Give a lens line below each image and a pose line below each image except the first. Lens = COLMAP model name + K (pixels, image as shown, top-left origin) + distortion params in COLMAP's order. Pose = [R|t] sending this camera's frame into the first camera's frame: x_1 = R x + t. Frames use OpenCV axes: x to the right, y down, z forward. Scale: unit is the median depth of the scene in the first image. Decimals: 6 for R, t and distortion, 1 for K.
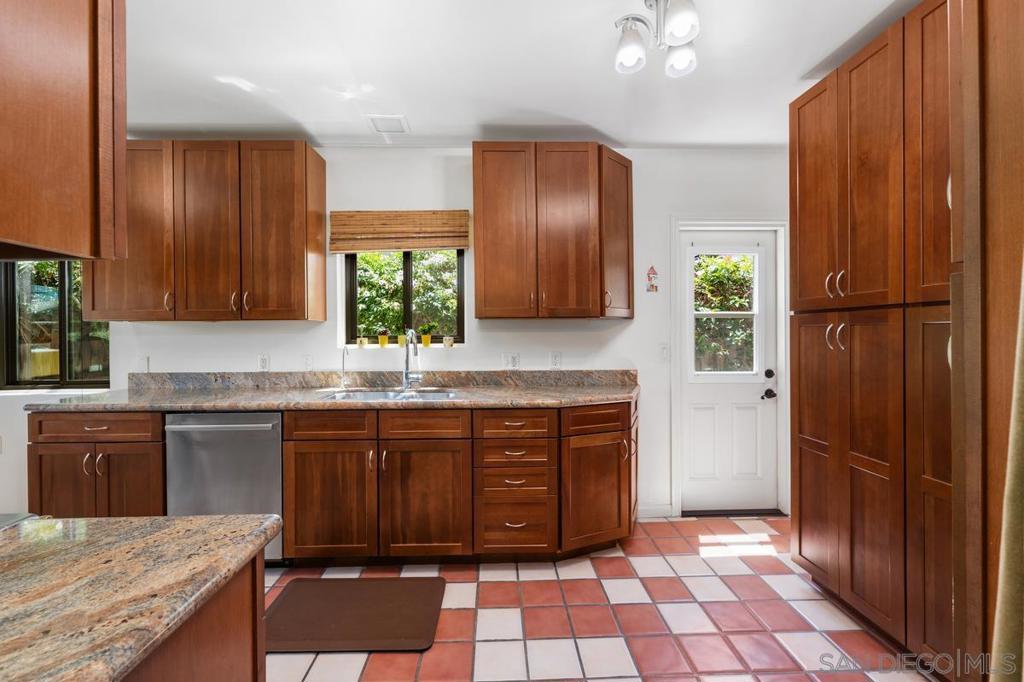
lens RADIAL K [[422.9, 0, 492.5], [0, 422.9, 338.6], [0, 0, 1]] dist [-0.000443, -0.000048]
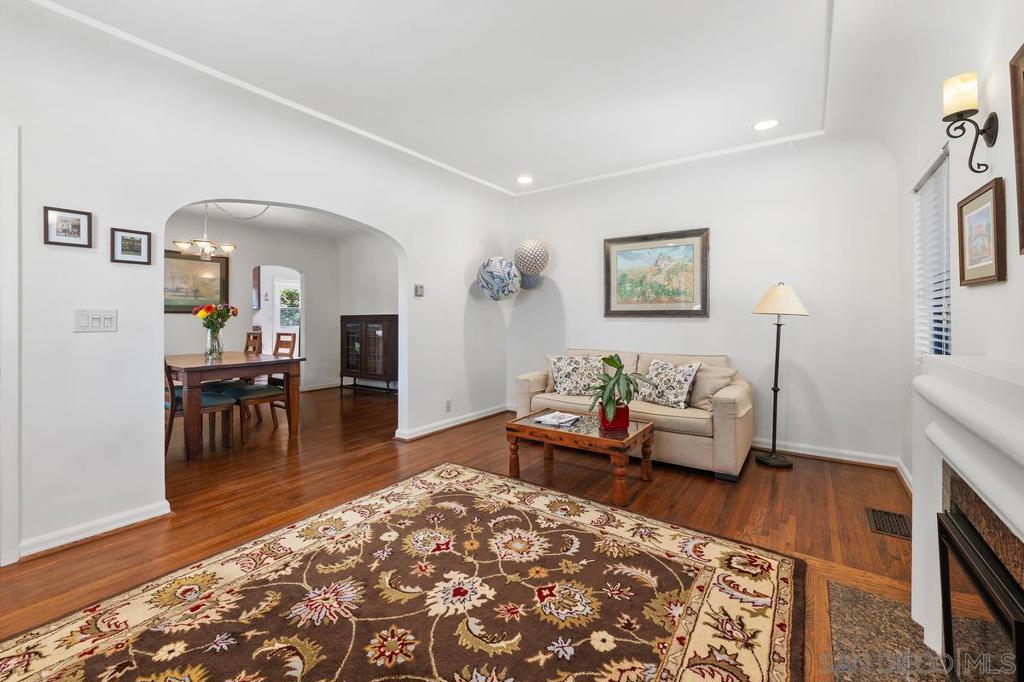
lens RADIAL K [[427.2, 0, 510.7], [0, 427.2, 314.2], [0, 0, 1]] dist [0.000785, -0.000317]
pose [[0.582066, 0.015863, 0.812987, -1.191179], [0.004071, 0.999740, -0.022422, 0.069377], [-0.813132, 0.016361, 0.581850, -2.421617]]
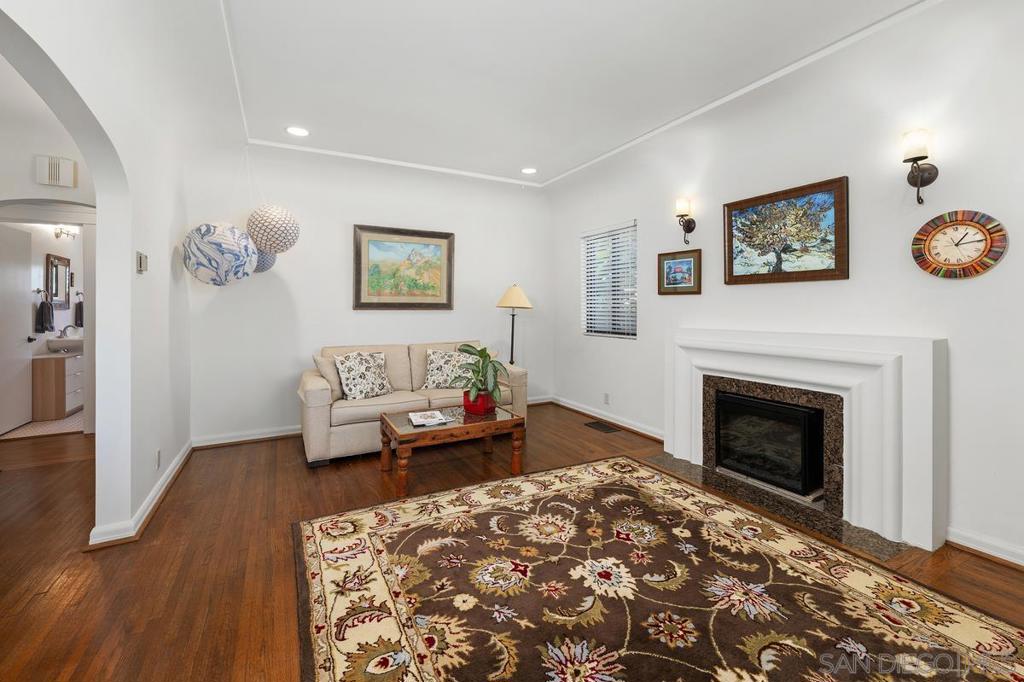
lens RADIAL K [[427.2, 0, 510.7], [0, 427.2, 314.2], [0, 0, 1]] dist [0.000785, -0.000317]
pose [[-0.462810, -0.001384, 0.886456, -1.231786], [0.016180, 0.999819, 0.010009, 0.054454], [-0.886310, 0.018975, -0.462704, -1.536078]]
